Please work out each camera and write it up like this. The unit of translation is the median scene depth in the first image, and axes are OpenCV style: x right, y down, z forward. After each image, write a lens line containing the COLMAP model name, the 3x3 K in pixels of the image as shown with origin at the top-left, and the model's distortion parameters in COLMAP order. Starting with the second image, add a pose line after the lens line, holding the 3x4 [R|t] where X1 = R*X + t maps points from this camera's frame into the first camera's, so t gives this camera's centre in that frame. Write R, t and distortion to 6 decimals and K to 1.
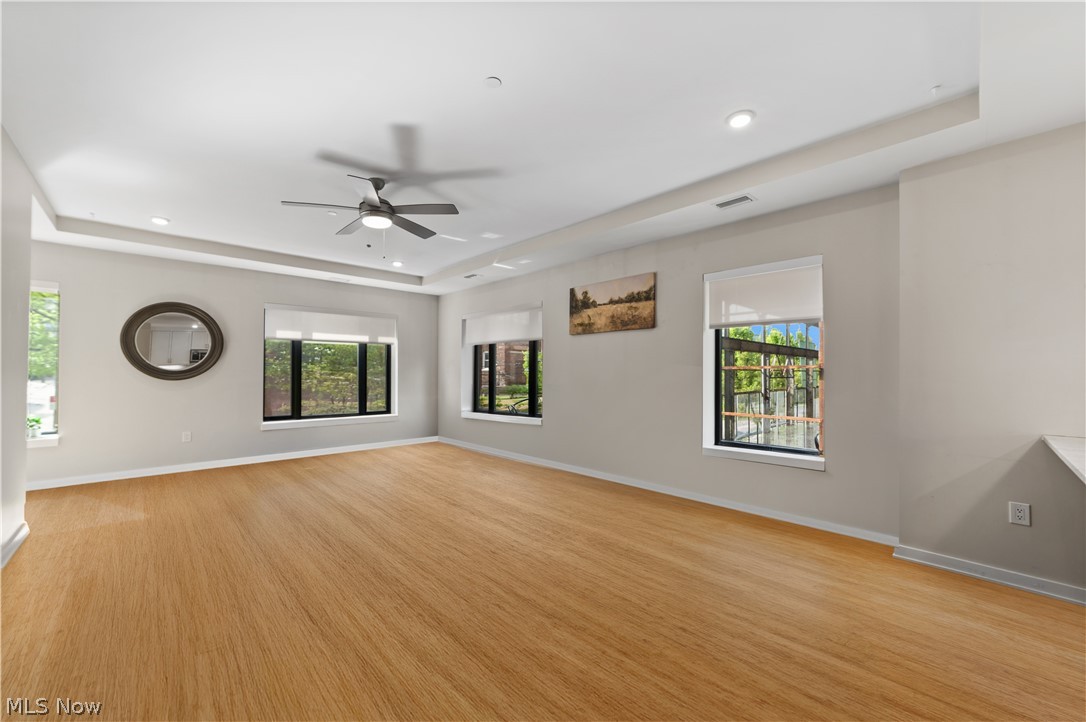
lens RADIAL K [[426.0, 0, 546.5], [0, 426.0, 364.4], [0, 0, 1]] dist [-0.002716, 0.002048]
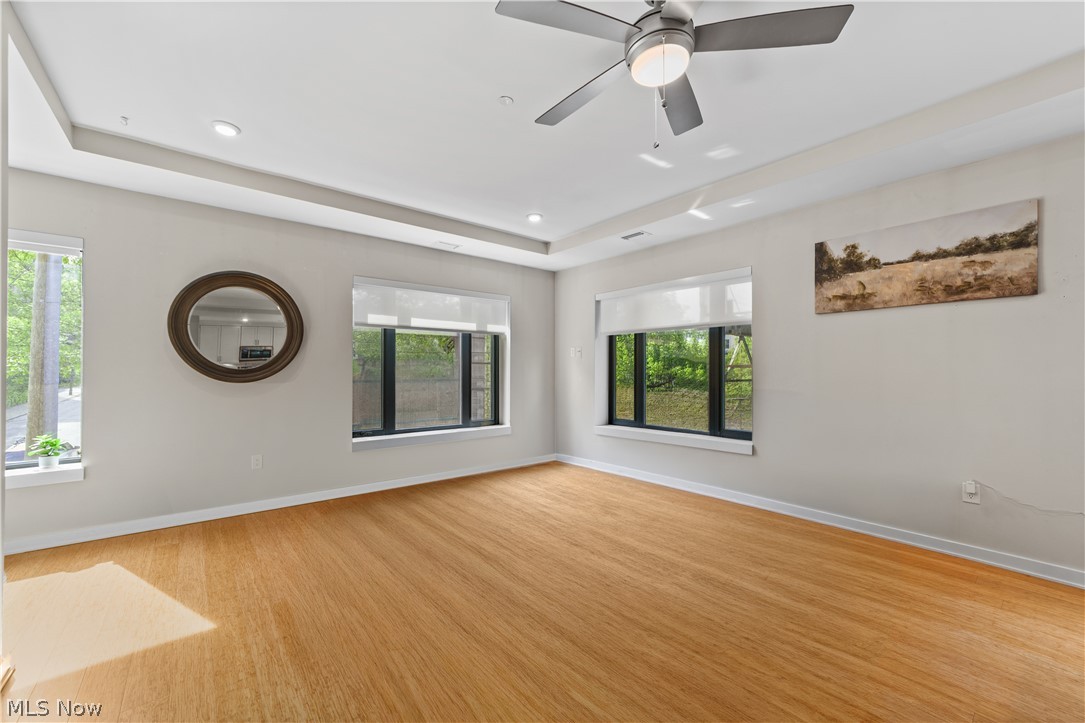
lens RADIAL K [[425.6, 0, 541.4], [0, 425.6, 364.9], [0, 0, 1]] dist [-0.002716, 0.002048]
pose [[0.997859, -0.000426, -0.065403, -0.331174], [0.000817, 0.999982, 0.005957, 0.004703], [0.065399, -0.005997, 0.997841, 0.330821]]
